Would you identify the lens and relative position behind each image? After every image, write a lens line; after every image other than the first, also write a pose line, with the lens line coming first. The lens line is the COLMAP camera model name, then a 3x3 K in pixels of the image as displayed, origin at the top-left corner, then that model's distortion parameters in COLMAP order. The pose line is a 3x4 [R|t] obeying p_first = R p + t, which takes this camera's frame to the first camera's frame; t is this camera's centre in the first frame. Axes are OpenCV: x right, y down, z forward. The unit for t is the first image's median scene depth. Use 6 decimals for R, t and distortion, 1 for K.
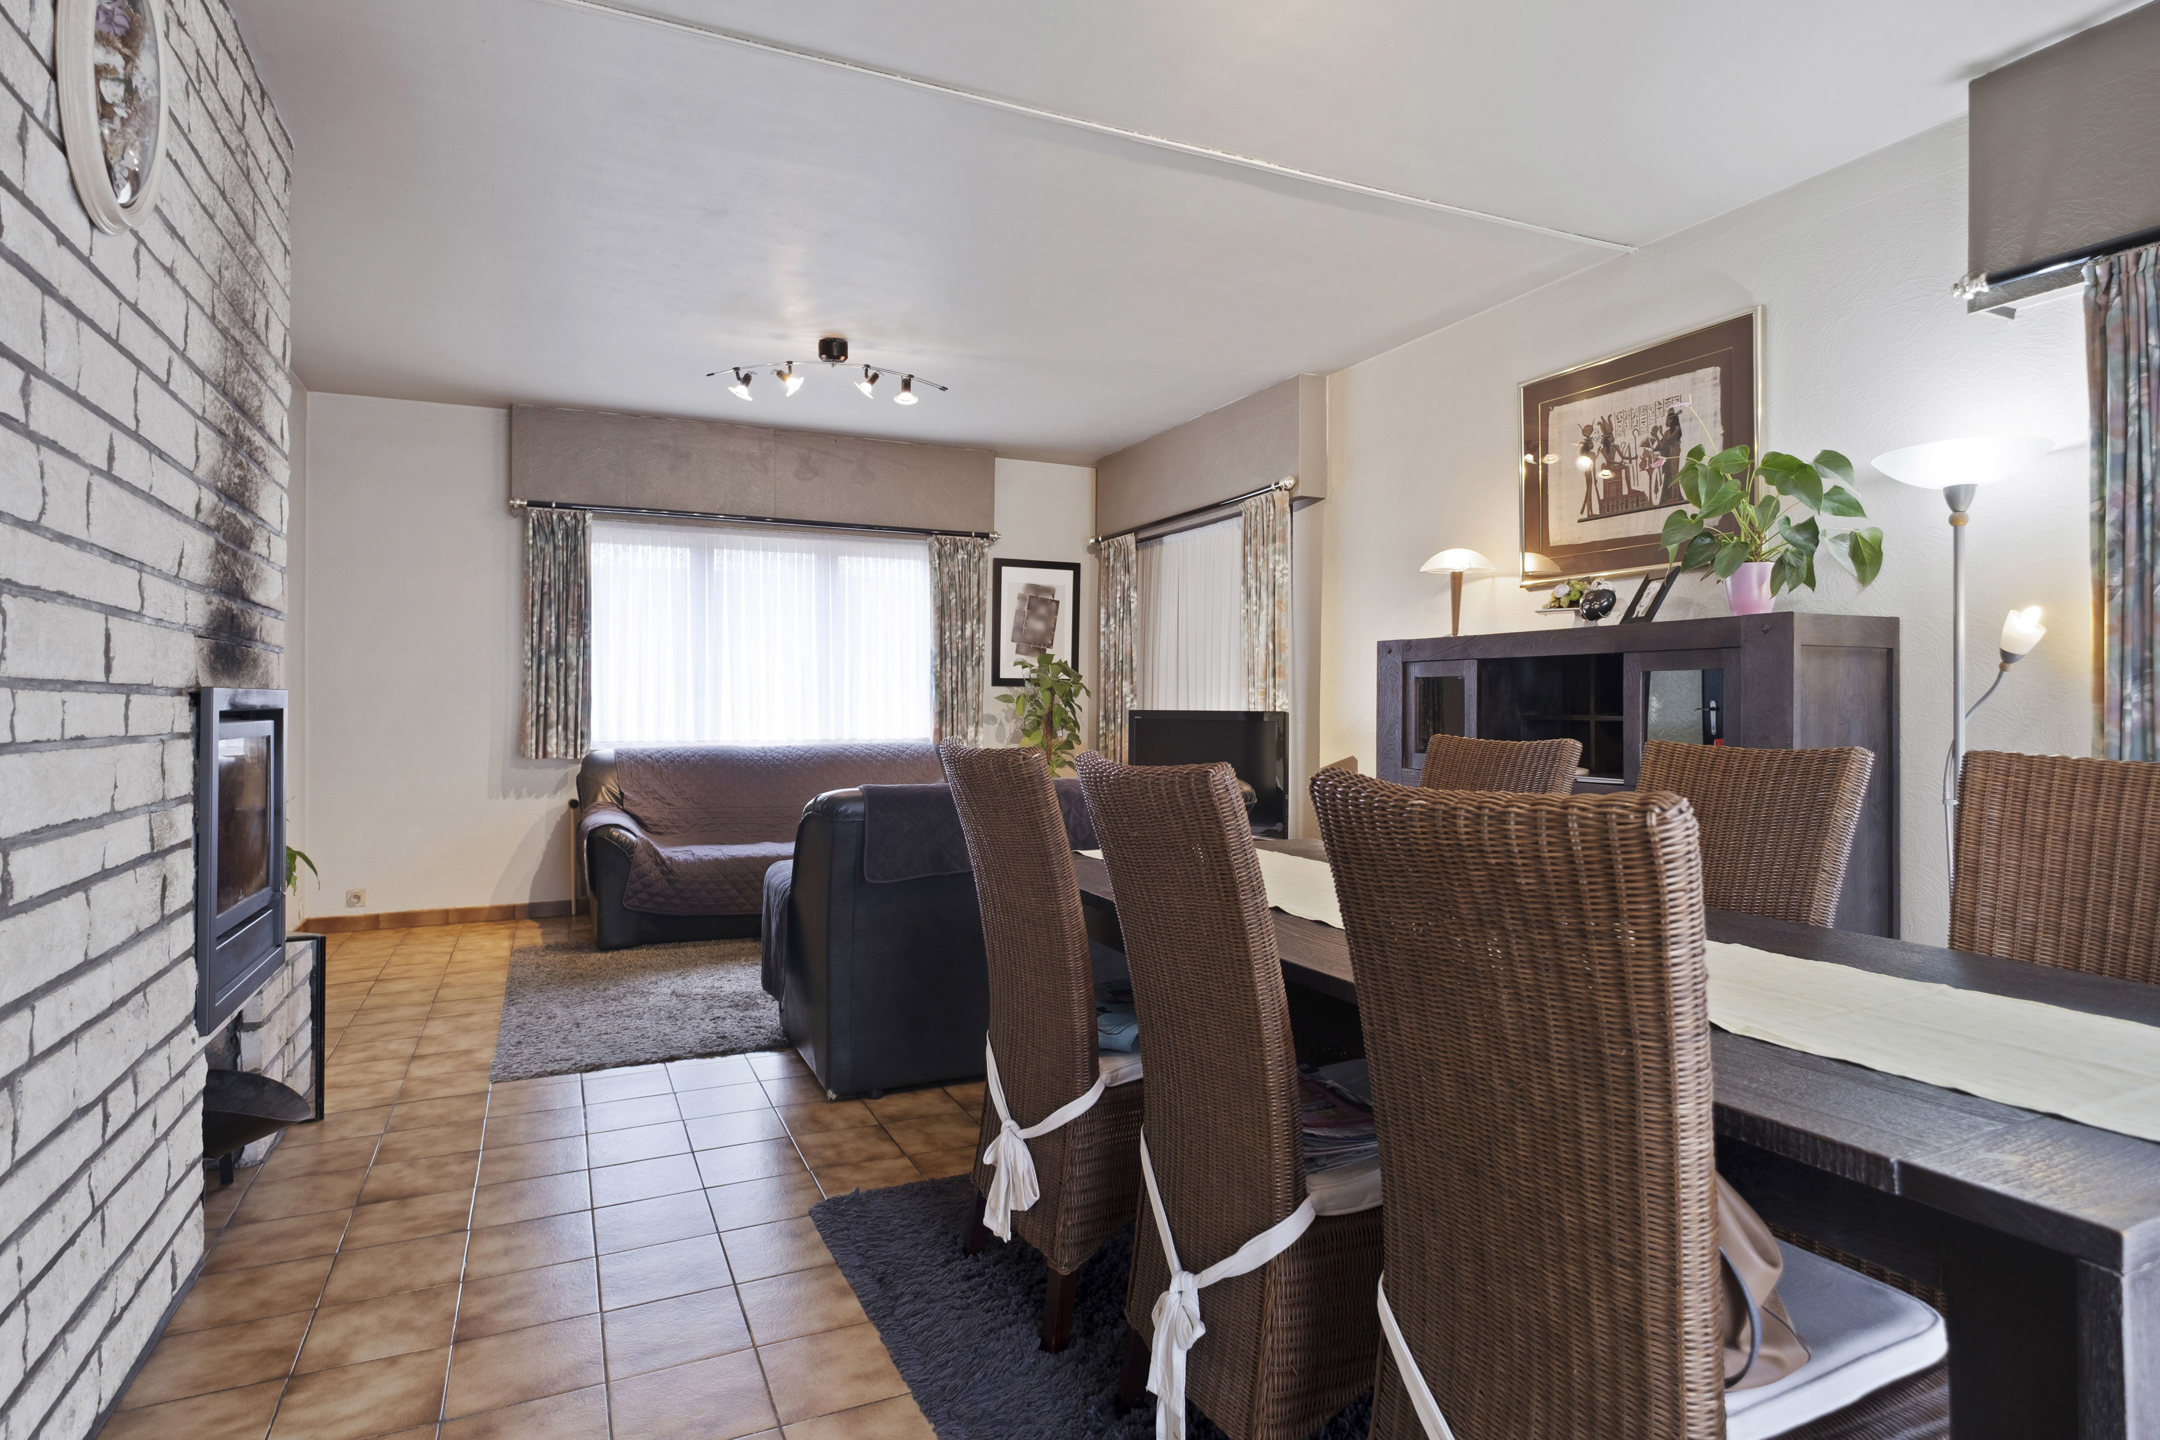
lens RADIAL K [[1151.4, 0, 1079.1], [0, 1151.4, 715.9], [0, 0, 1]] dist [-0.001779, -0.000141]
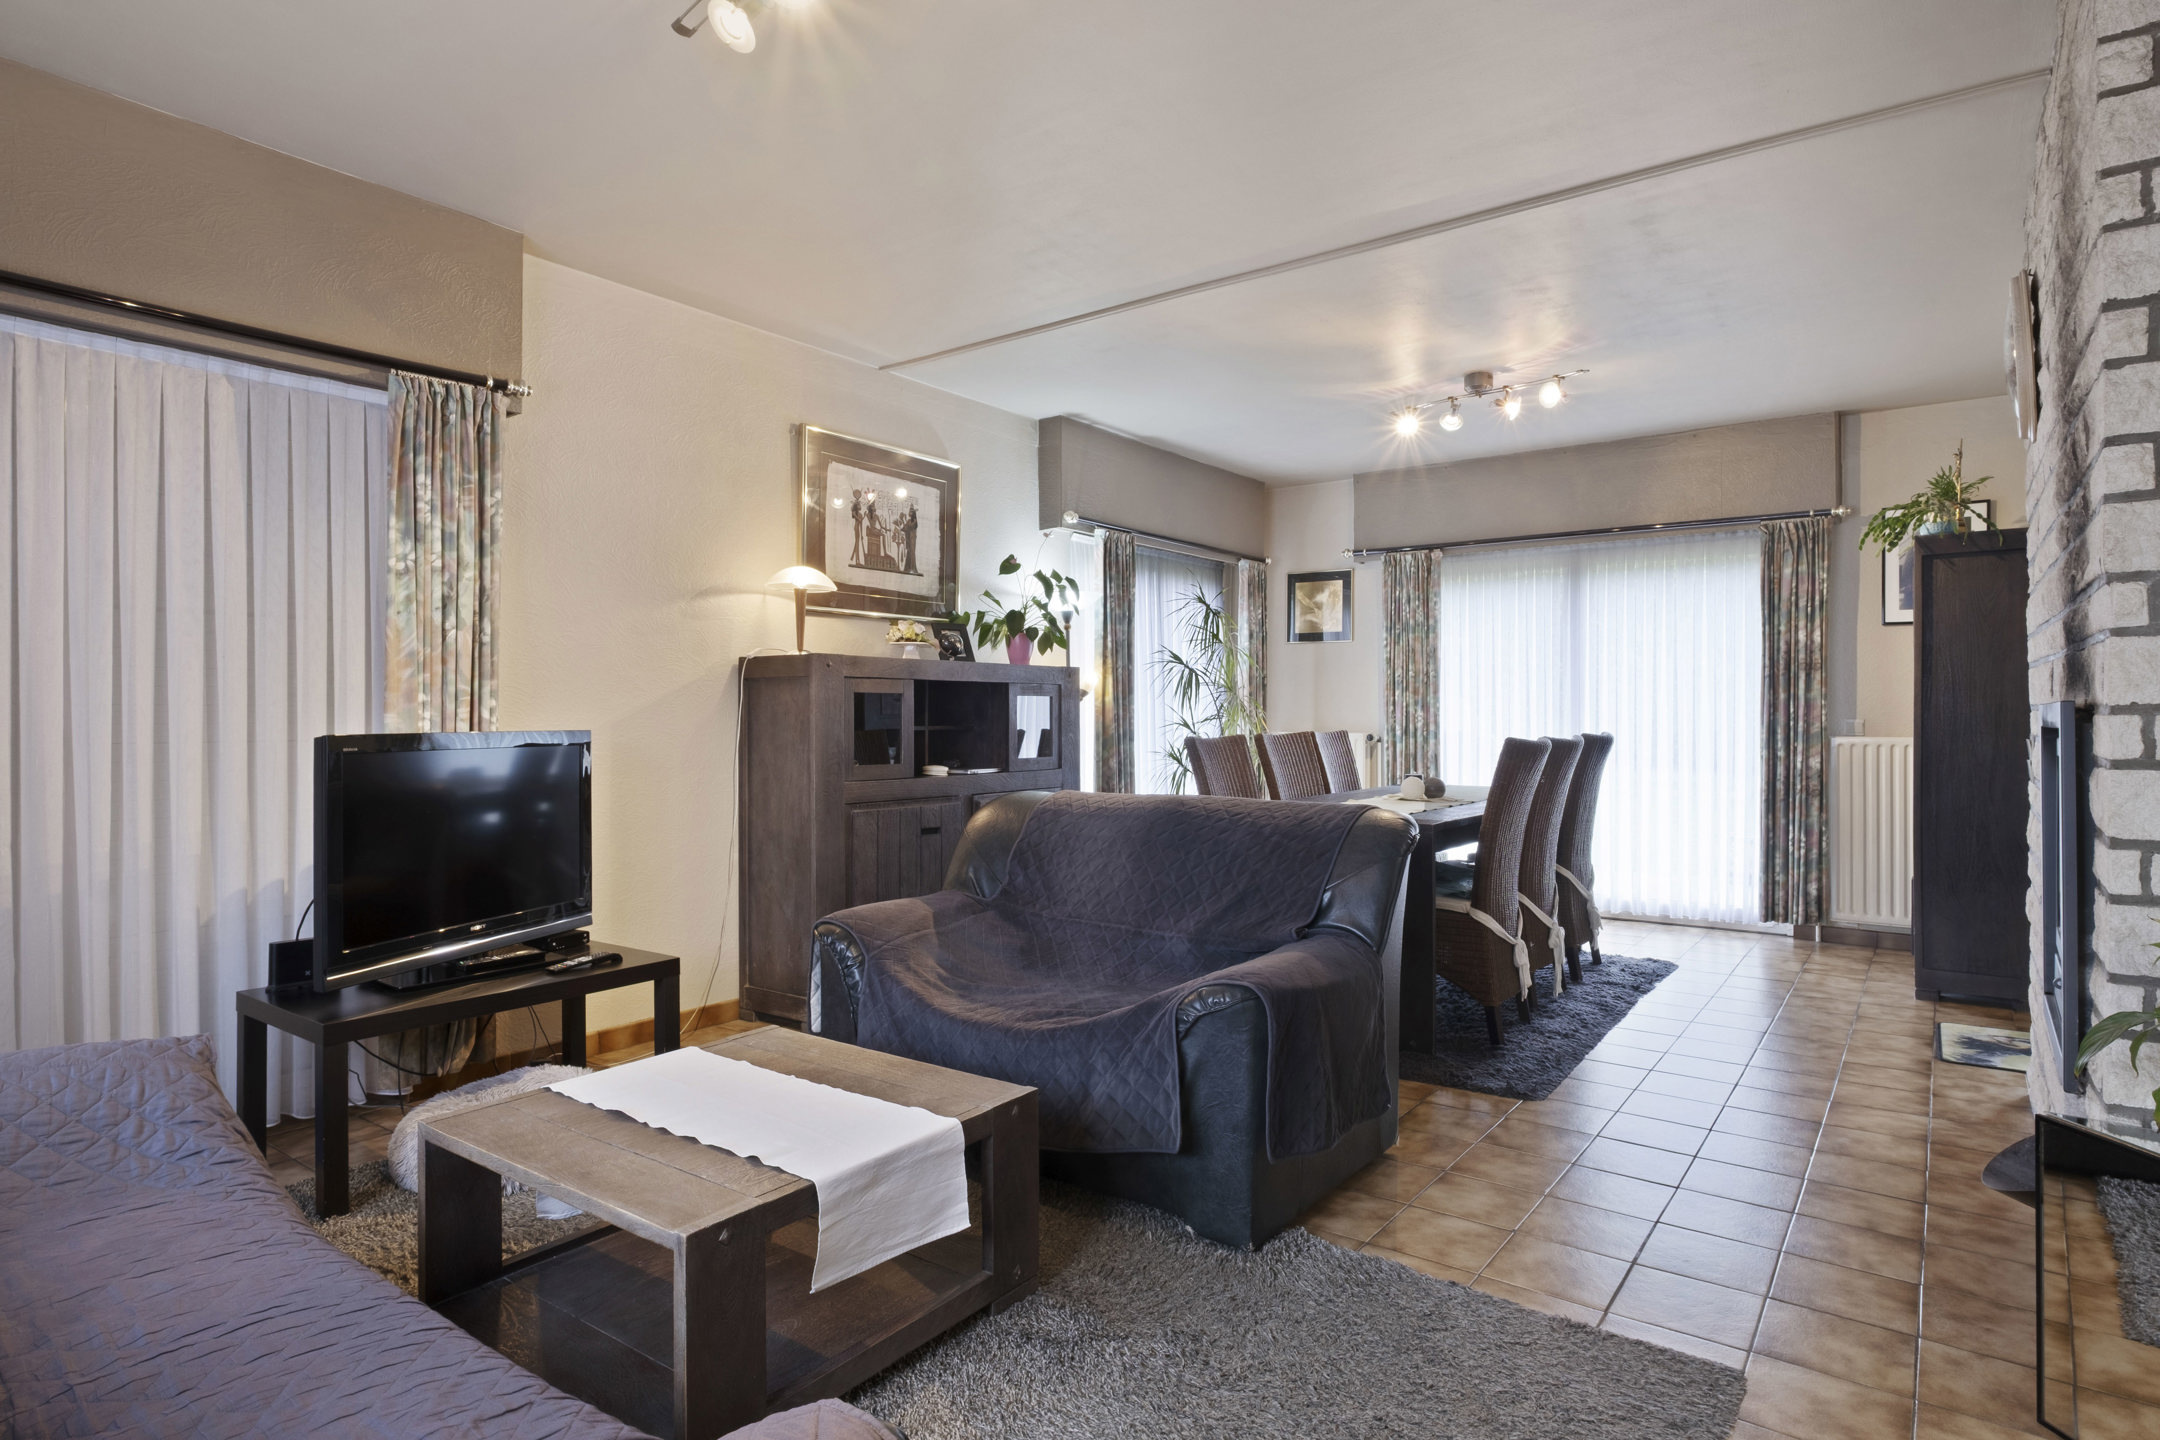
lens RADIAL K [[1152.4, 0, 1077.5], [0, 1152.4, 713.3], [0, 0, 1]] dist [0.003225, 0.000321]
pose [[-0.470391, -0.006160, 0.882436, -0.964748], [0.005892, 0.999931, 0.010121, -0.031405], [-0.882438, 0.009960, -0.470323, 1.748155]]
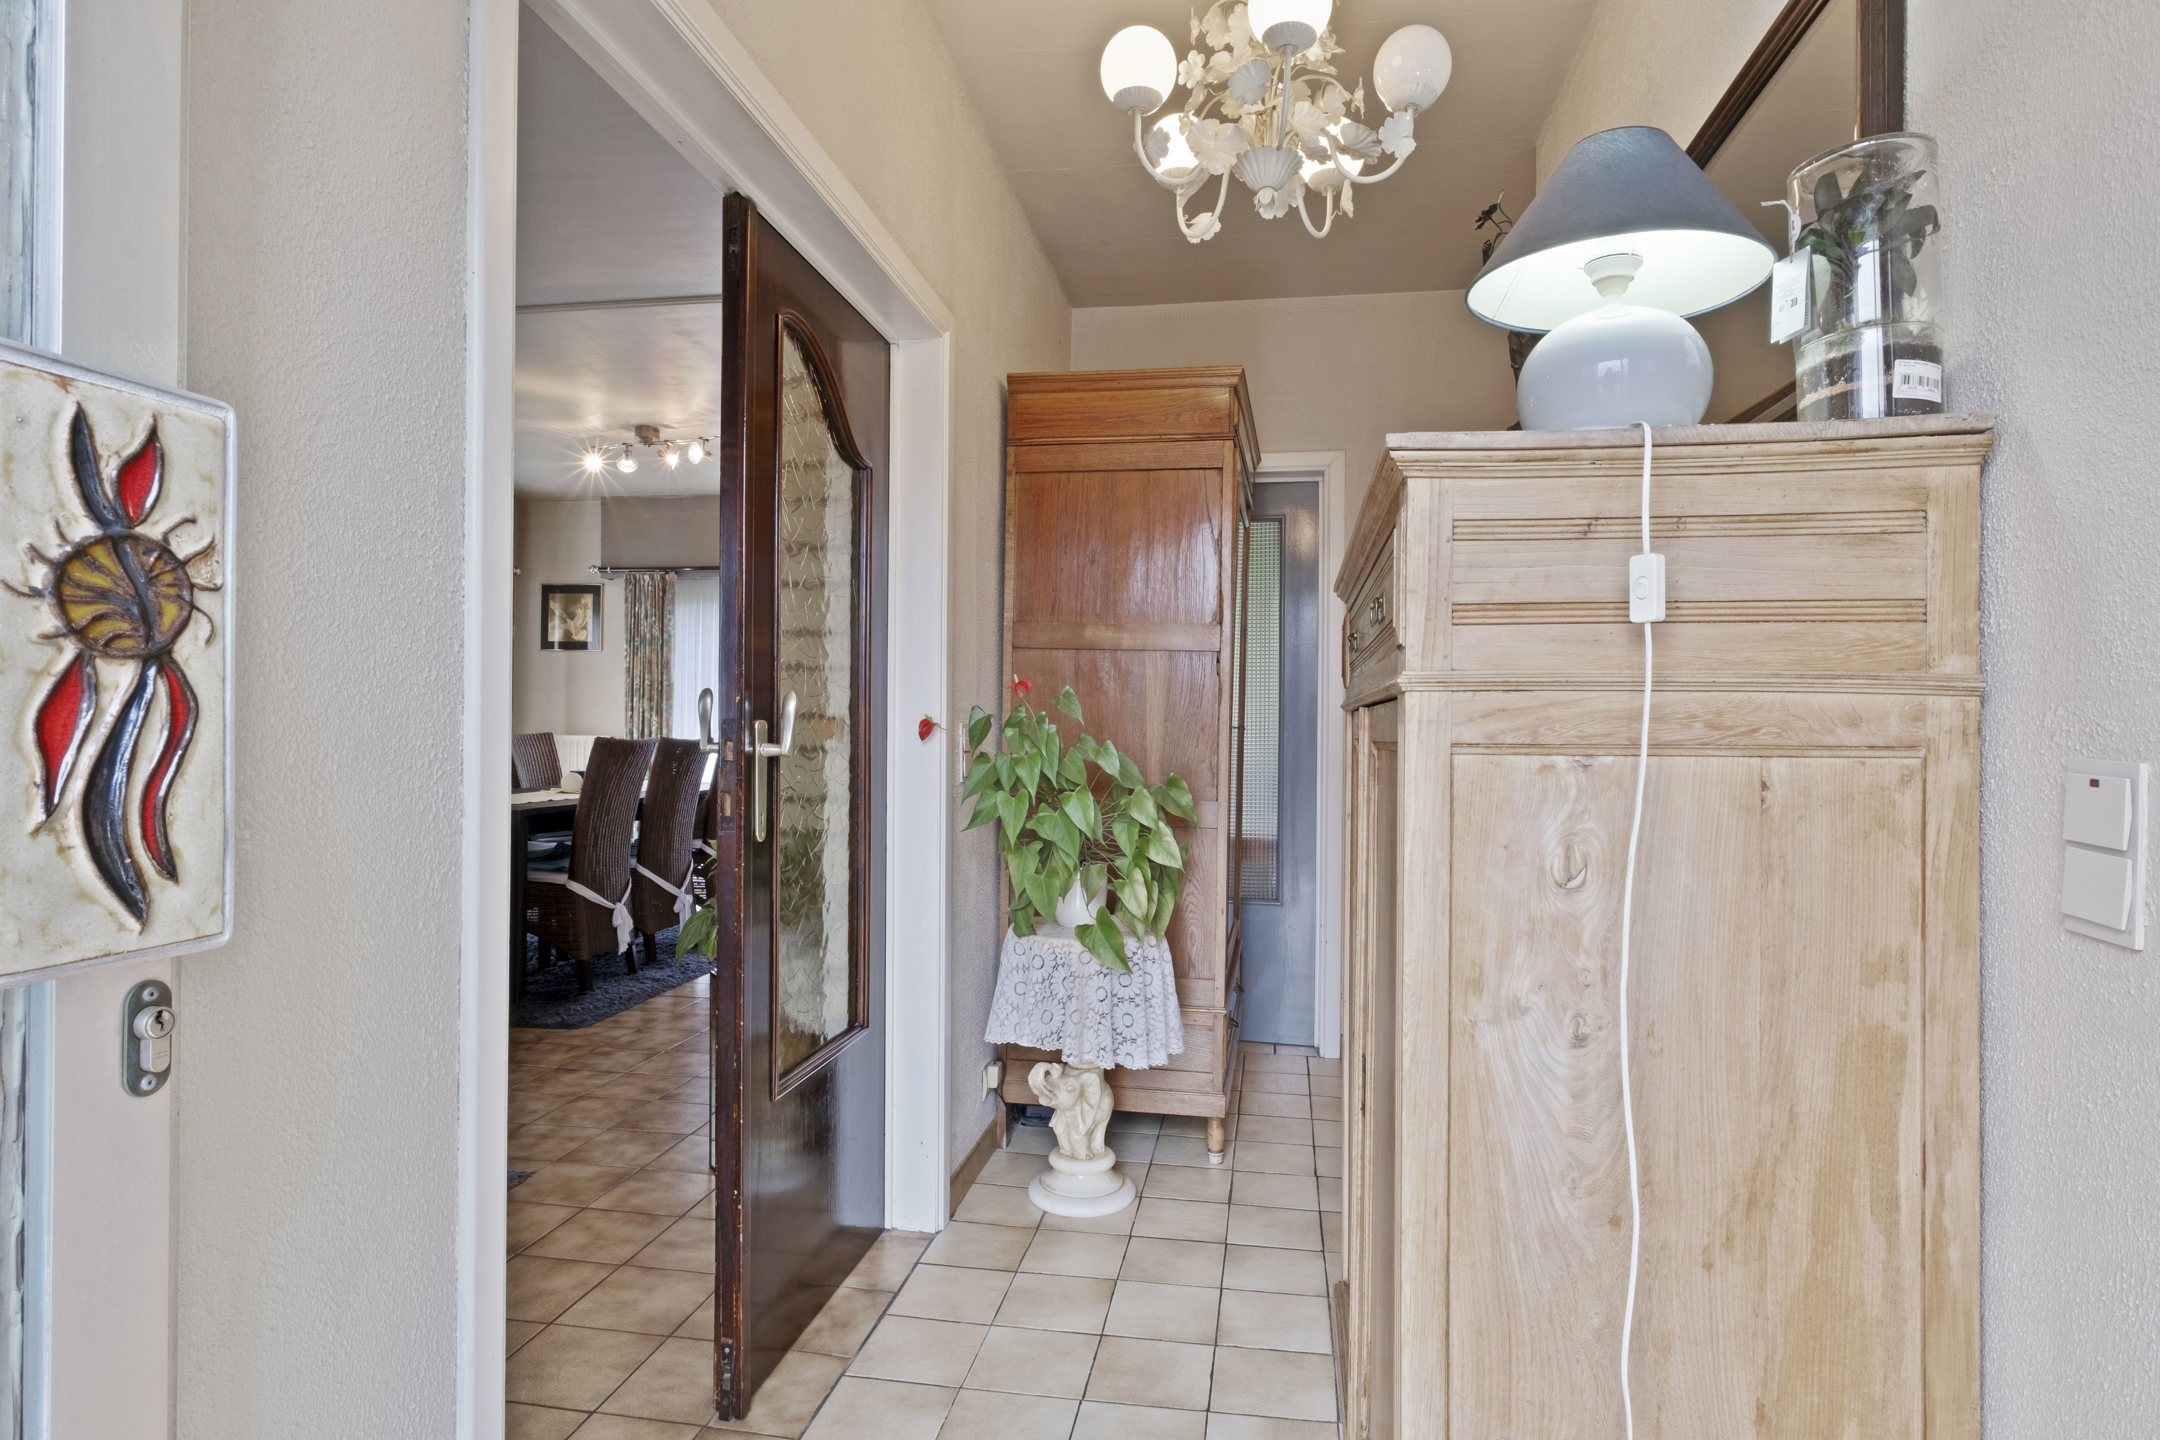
lens RADIAL K [[1151.4, 0, 1079.7], [0, 1151.4, 709.9], [0, 0, 1]] dist [-0.001779, -0.000141]
pose [[-0.822521, -0.005142, 0.568712, -1.464709], [-0.006218, 0.999981, 0.000048, -0.028689], [-0.568701, -0.003496, -0.822537, 1.629417]]
